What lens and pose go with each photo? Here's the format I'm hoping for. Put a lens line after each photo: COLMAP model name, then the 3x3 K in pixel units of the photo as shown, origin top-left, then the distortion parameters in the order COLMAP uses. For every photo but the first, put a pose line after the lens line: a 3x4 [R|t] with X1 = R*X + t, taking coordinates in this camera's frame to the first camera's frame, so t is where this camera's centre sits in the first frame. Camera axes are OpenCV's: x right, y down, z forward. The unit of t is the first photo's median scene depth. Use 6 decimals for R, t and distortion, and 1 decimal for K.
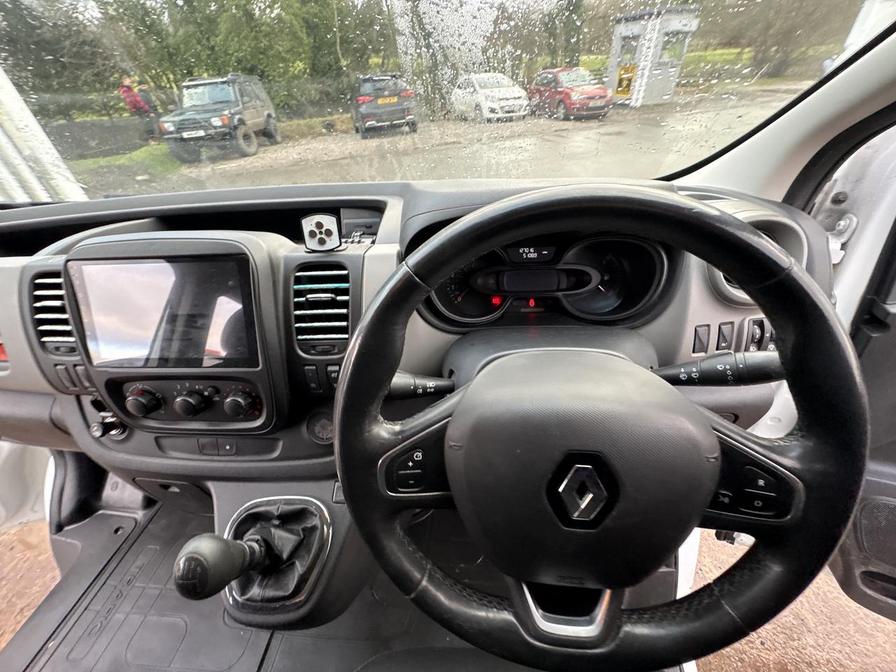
lens RADIAL K [[354.6, 0, 447.2], [0, 354.6, 332.2], [0, 0, 1]] dist [-0.002941, -0.000189]
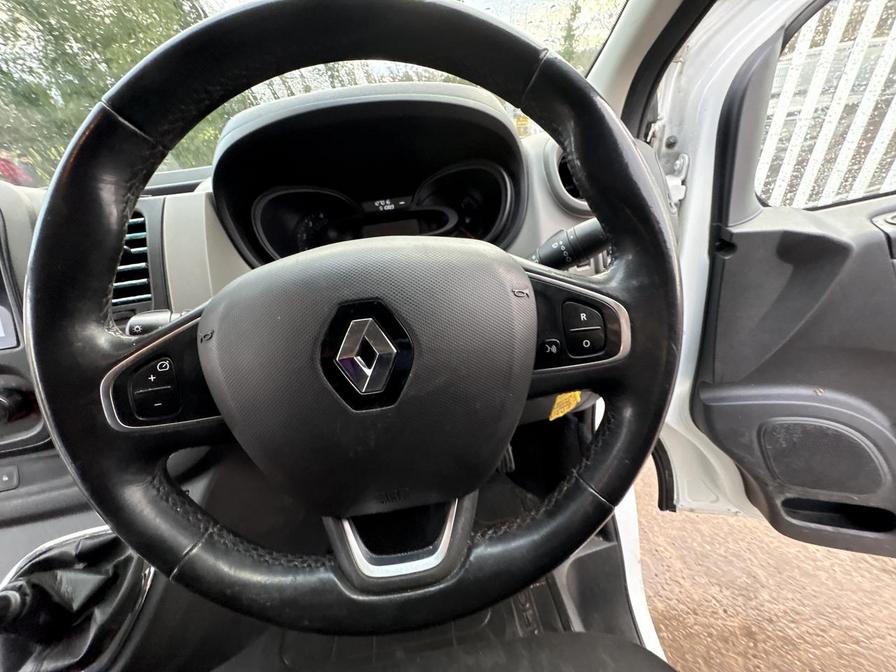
lens RADIAL K [[354.6, 0, 452.1], [0, 354.6, 336.2], [0, 0, 1]] dist [-0.002941, -0.000189]
pose [[0.977973, -0.135822, 0.158497, 0.227529], [0.153283, 0.982730, -0.103661, 0.264180], [-0.141680, 0.125673, 0.981903, 0.112028]]
